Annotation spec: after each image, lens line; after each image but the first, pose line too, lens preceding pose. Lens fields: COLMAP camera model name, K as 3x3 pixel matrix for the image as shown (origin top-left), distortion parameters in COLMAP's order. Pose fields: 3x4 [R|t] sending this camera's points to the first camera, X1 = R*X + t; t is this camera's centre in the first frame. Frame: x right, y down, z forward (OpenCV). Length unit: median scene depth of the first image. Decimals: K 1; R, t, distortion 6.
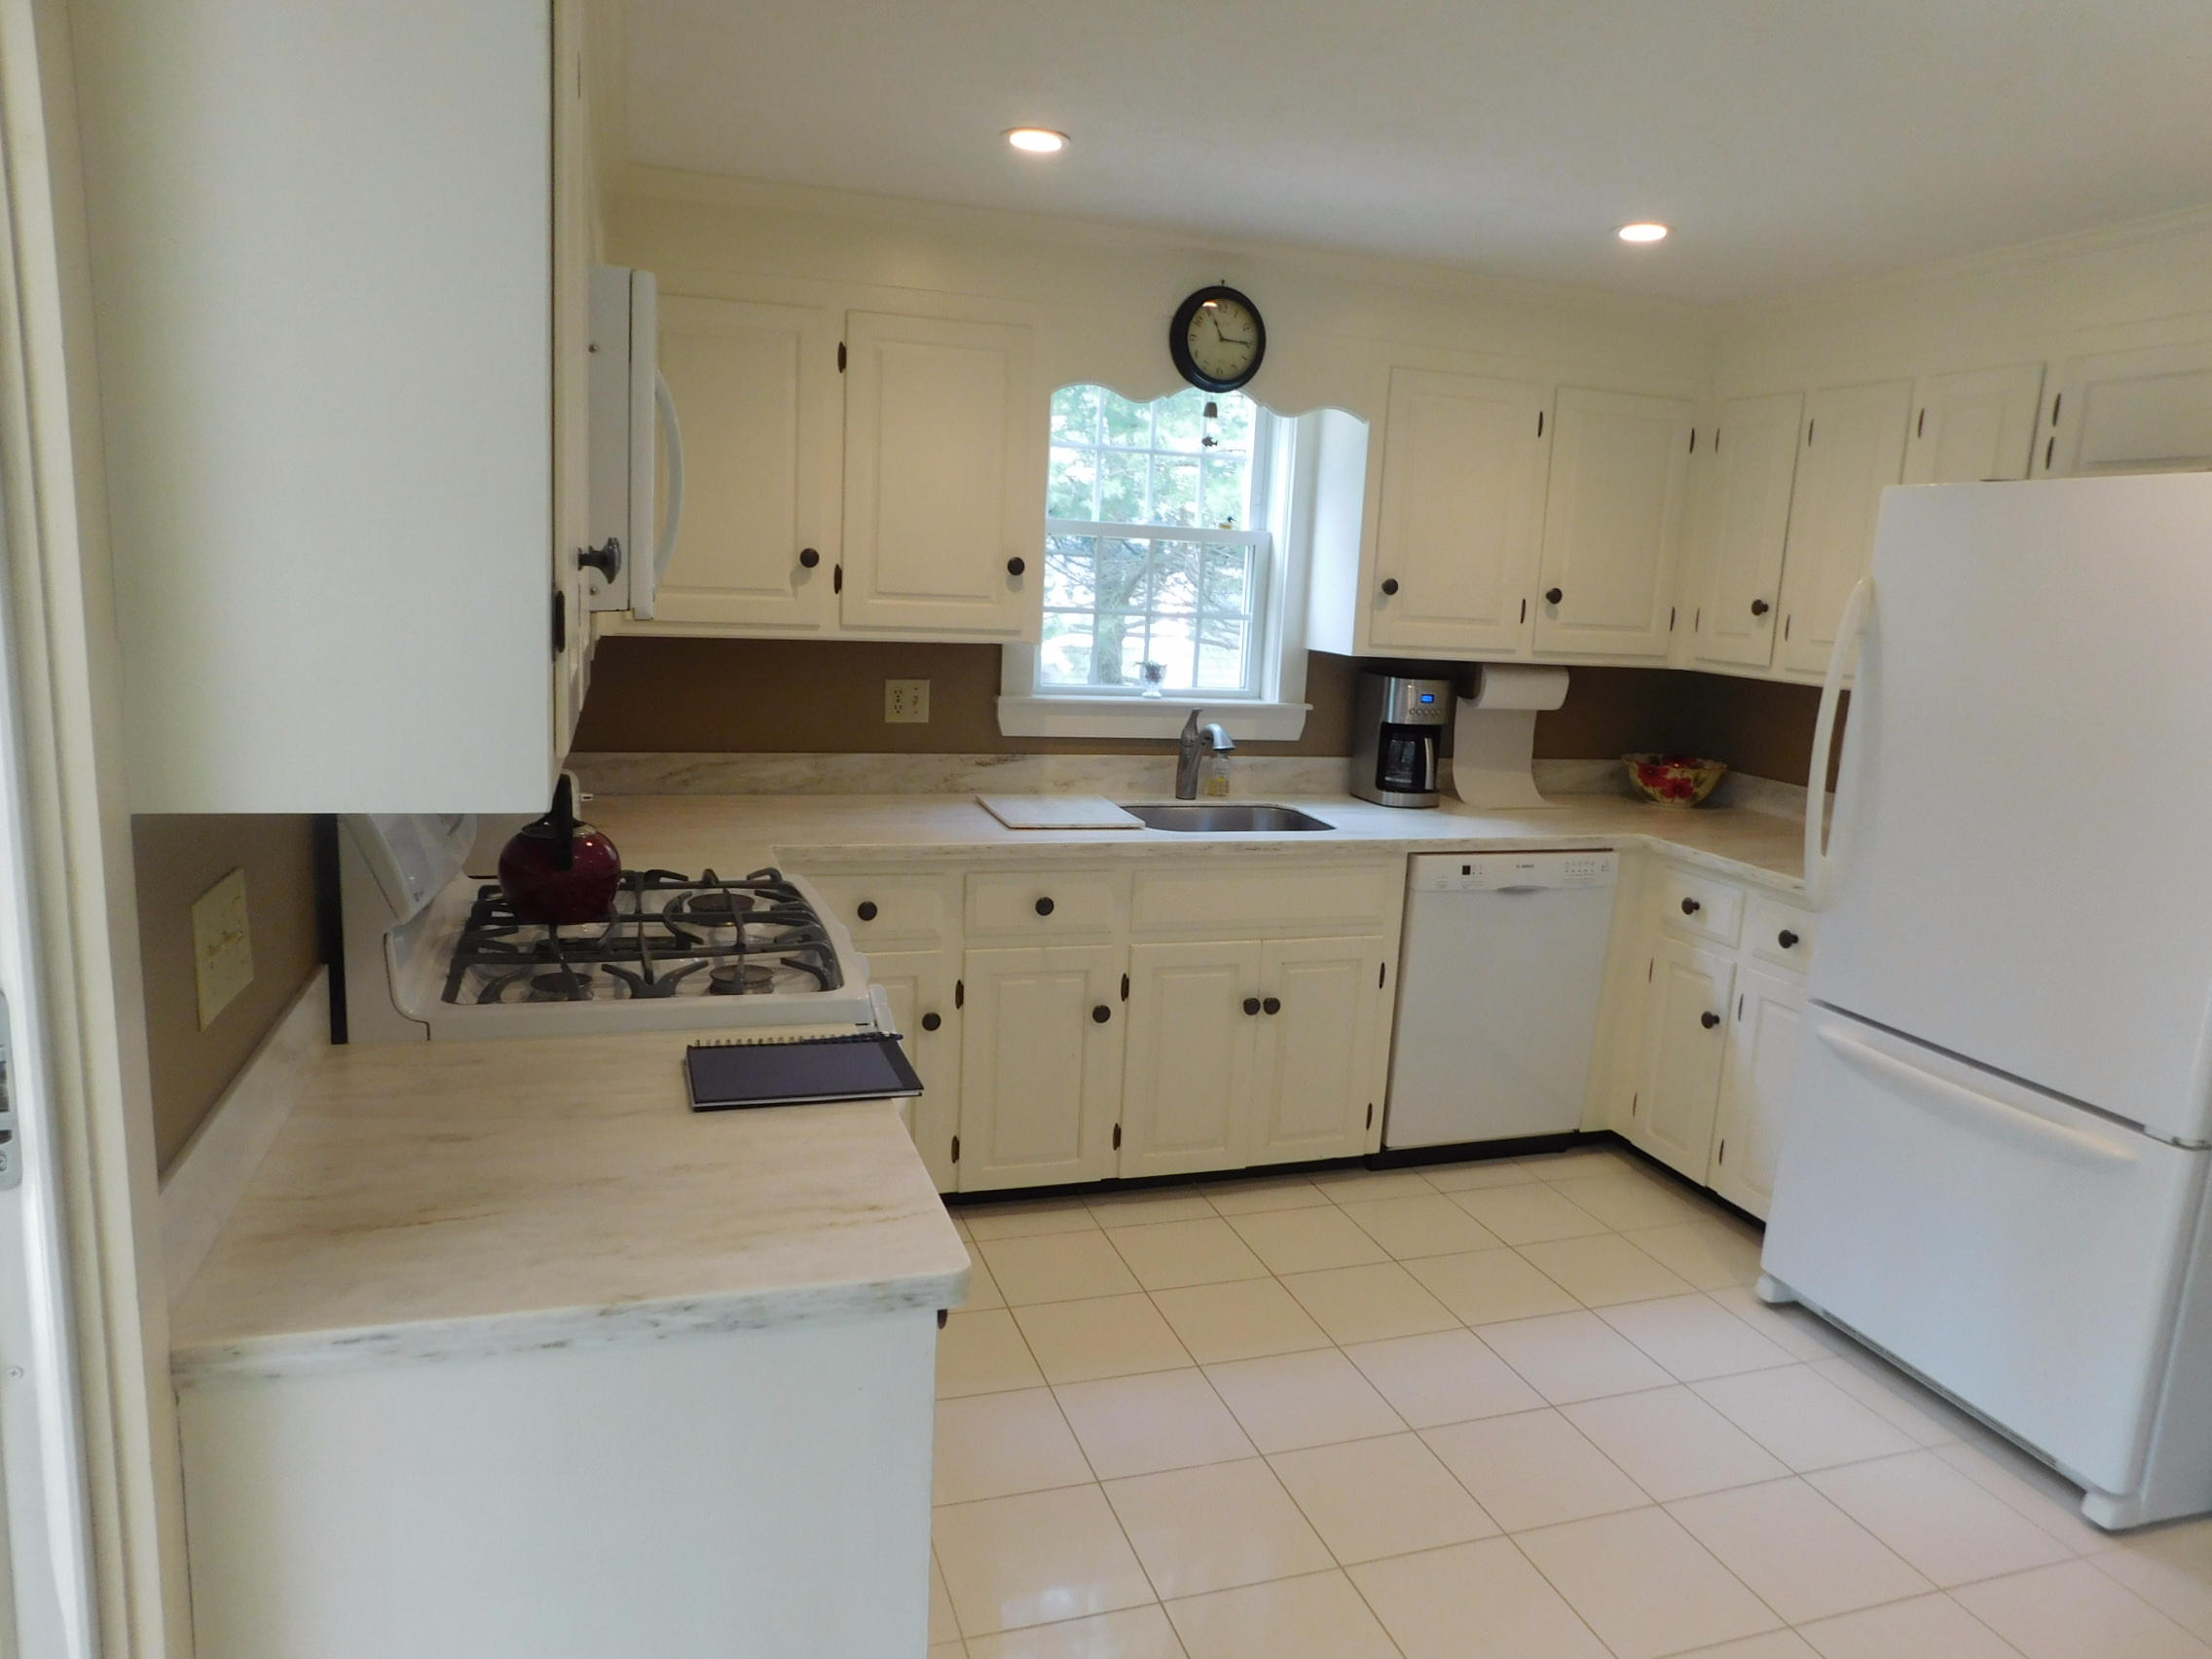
lens RADIAL K [[1463.8, 0, 1114.4], [0, 1463.8, 836.7], [0, 0, 1]] dist [-0.072526, 0.058077]
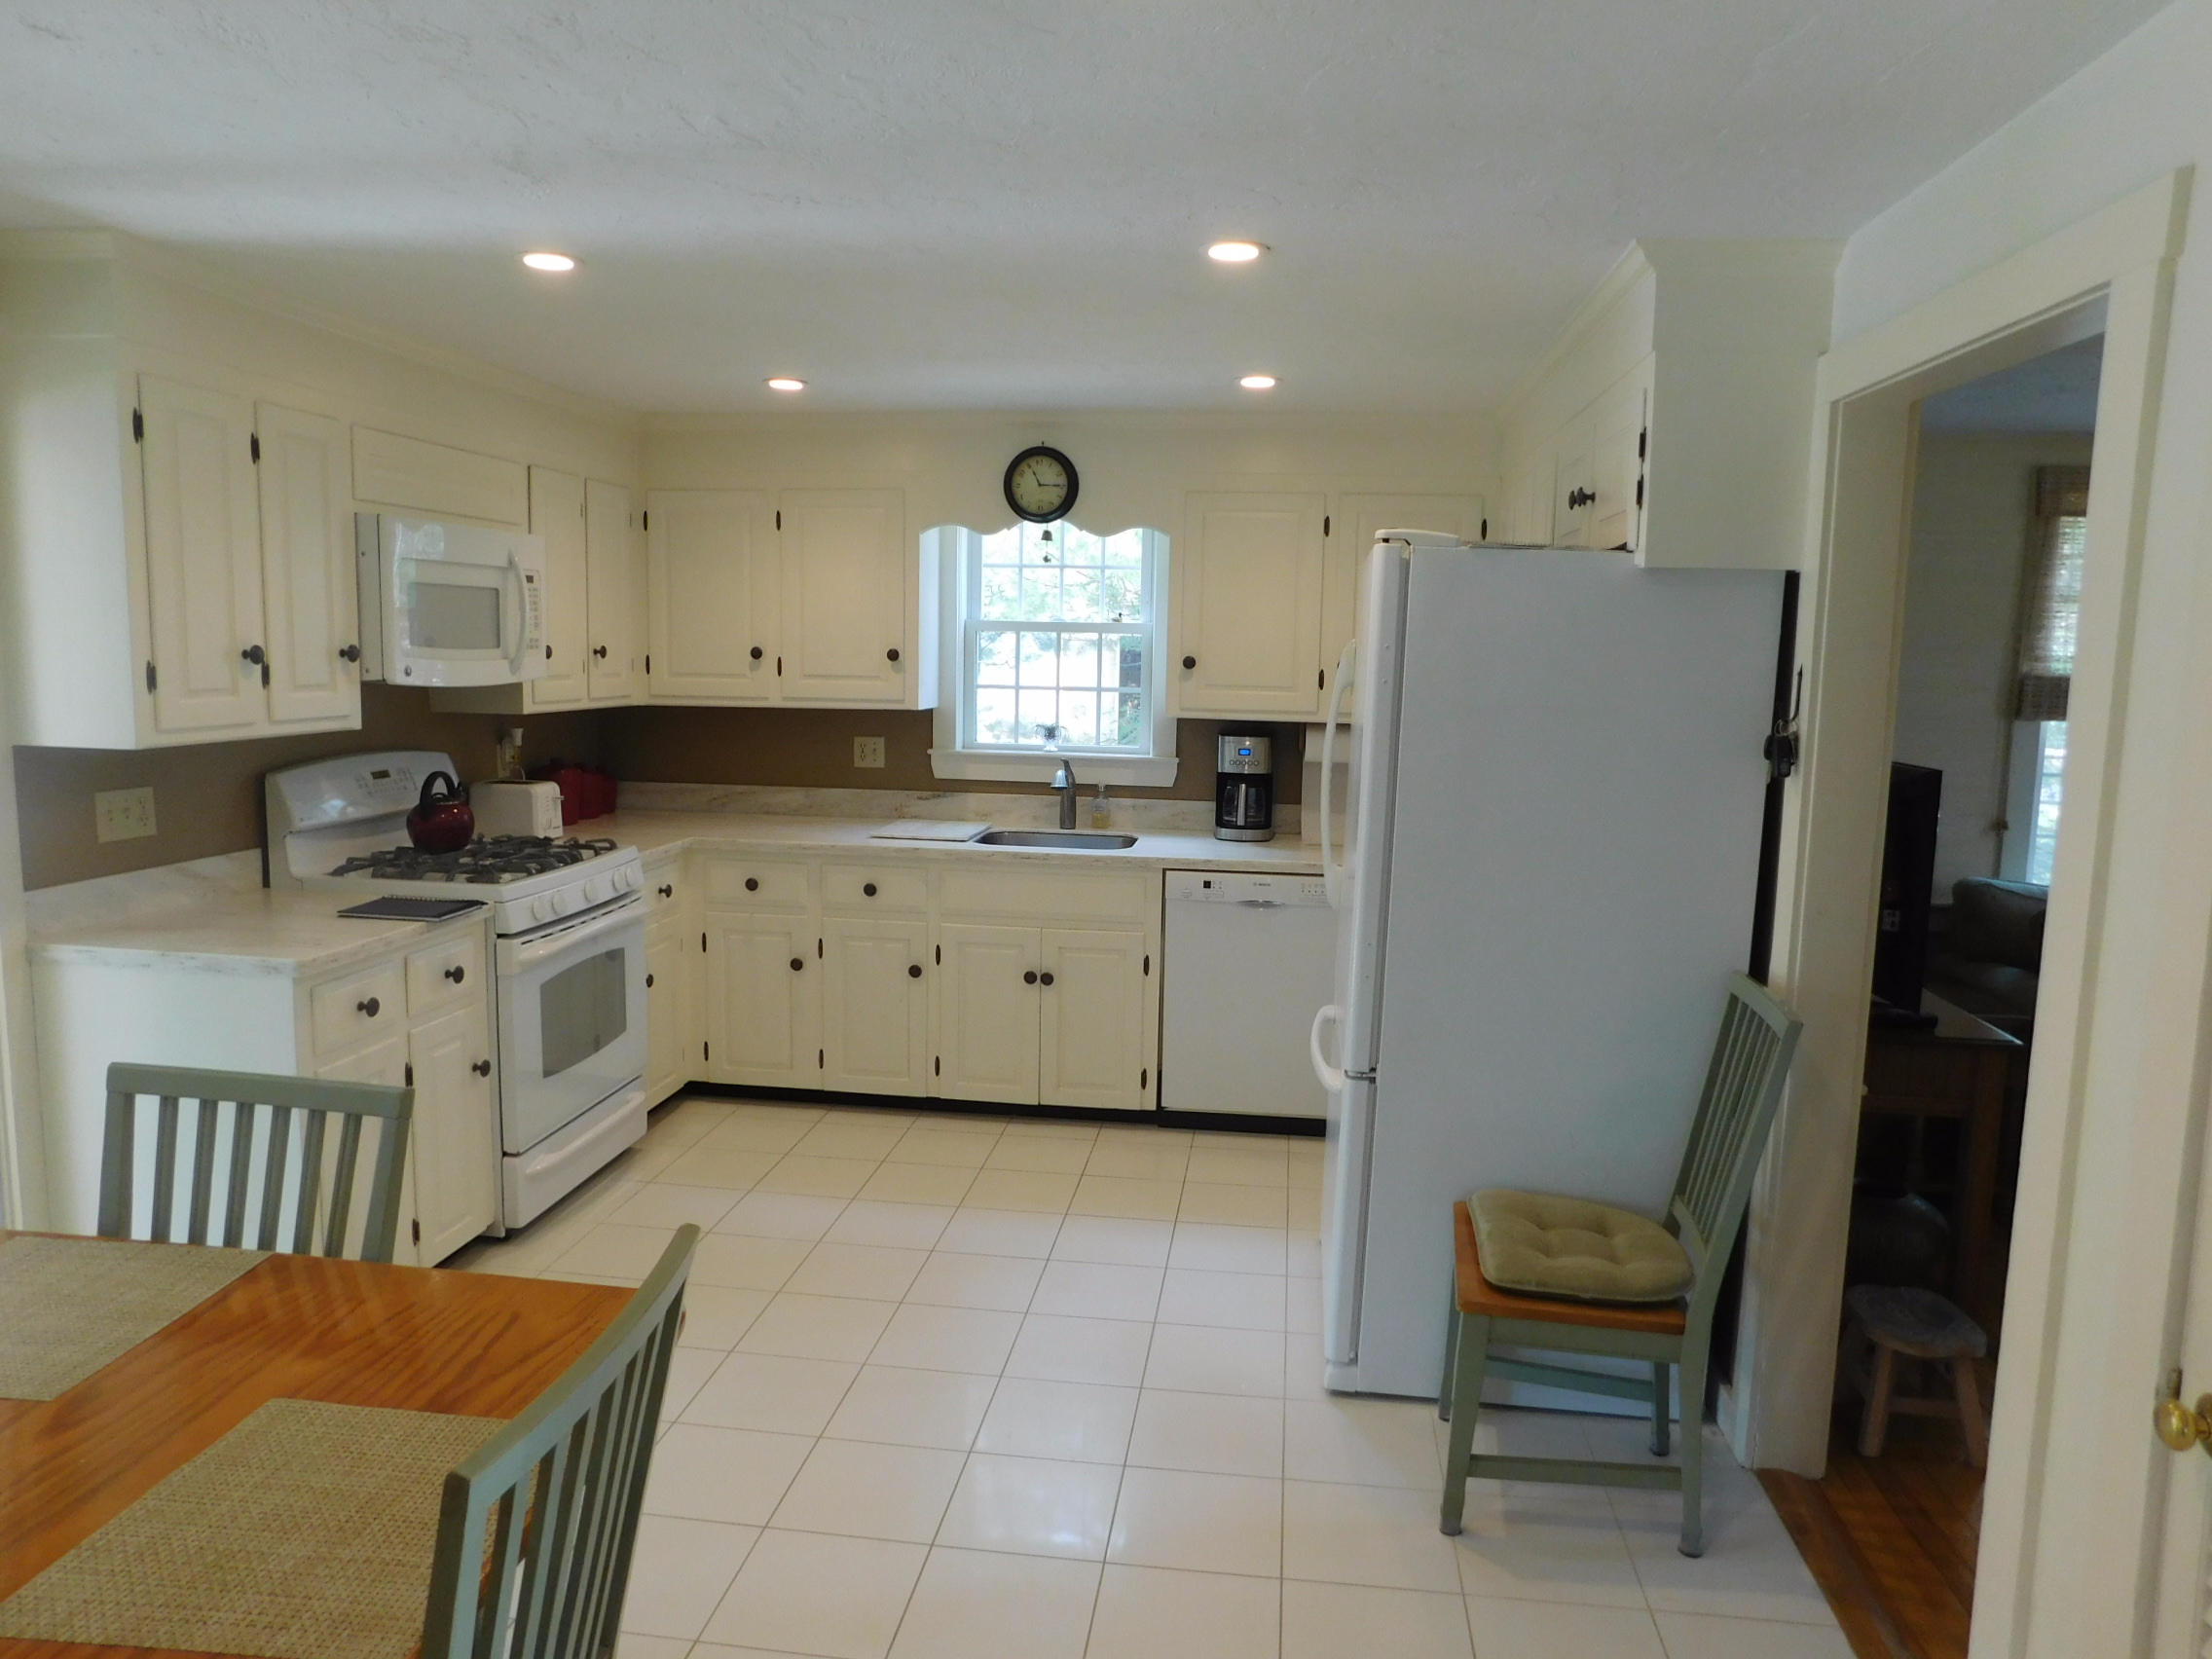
lens RADIAL K [[1463.8, 0, 1104.7], [0, 1463.8, 832.9], [0, 0, 1]] dist [-0.072526, 0.058077]
pose [[0.899126, 0.024795, -0.436987, 0.705539], [-0.056499, 0.996616, -0.059702, 0.058454], [0.434028, 0.078369, 0.897484, -0.167886]]
